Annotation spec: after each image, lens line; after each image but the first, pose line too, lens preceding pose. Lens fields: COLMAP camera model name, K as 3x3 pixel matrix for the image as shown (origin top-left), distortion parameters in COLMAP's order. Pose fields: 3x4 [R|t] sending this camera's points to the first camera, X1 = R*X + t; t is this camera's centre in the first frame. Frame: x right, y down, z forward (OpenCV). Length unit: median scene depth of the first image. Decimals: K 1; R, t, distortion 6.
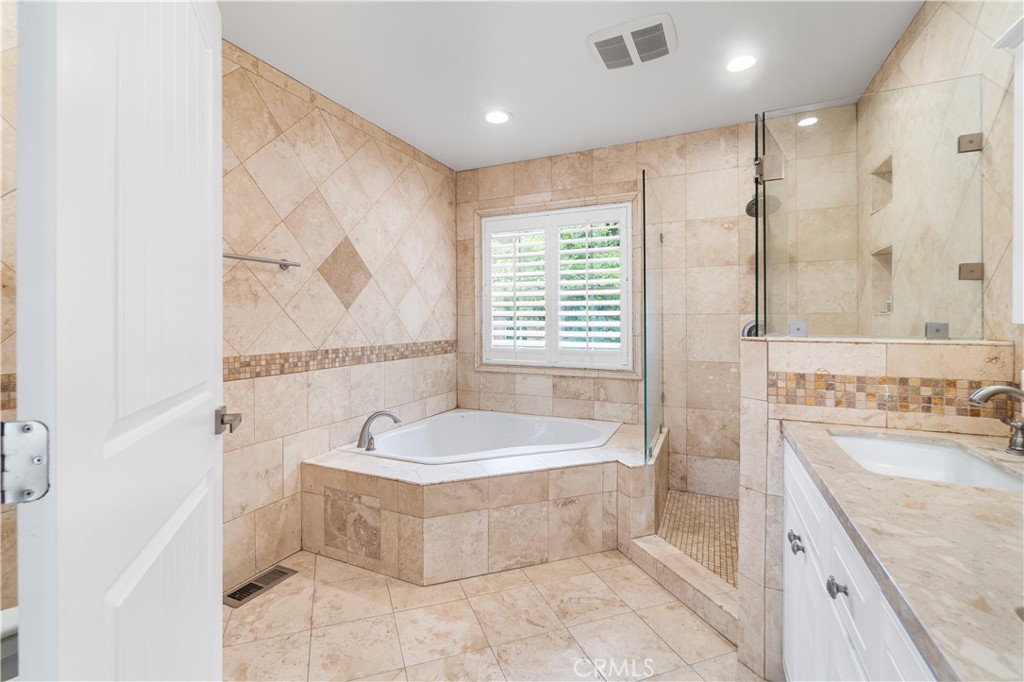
lens RADIAL K [[450.7, 0, 497.0], [0, 450.7, 319.8], [0, 0, 1]] dist [-0.004160, -0.001082]
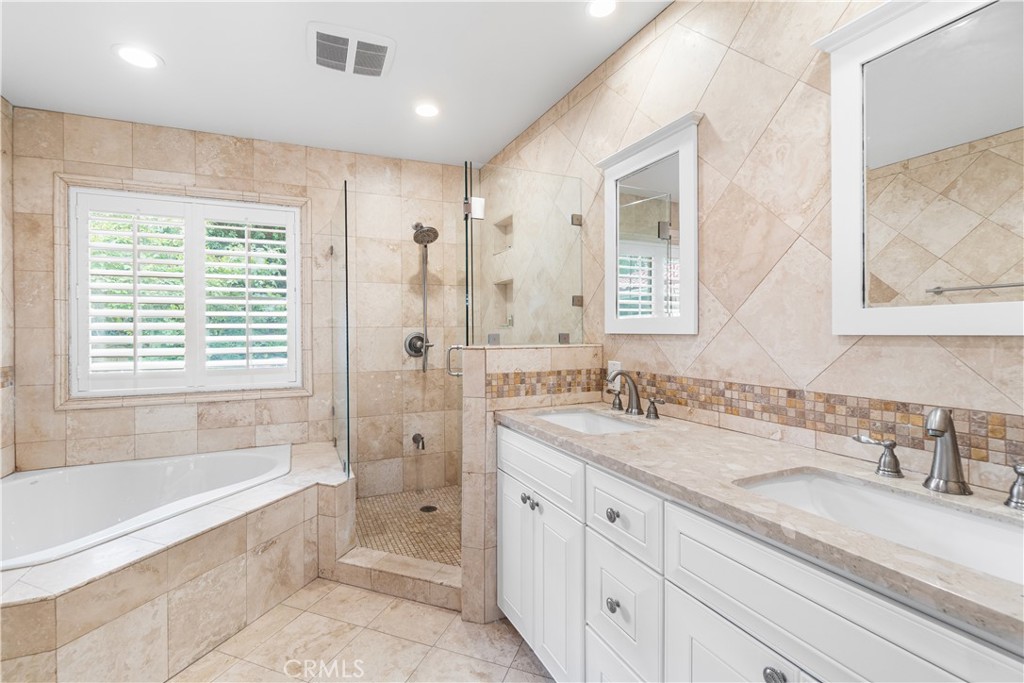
lens RADIAL K [[450.7, 0, 489.3], [0, 450.7, 330.9], [0, 0, 1]] dist [-0.004160, -0.001082]
pose [[0.657440, -0.003264, 0.753500, -0.208677], [0.006372, 0.999979, -0.001229, -0.000897], [-0.753480, 0.005609, 0.657447, 0.113309]]
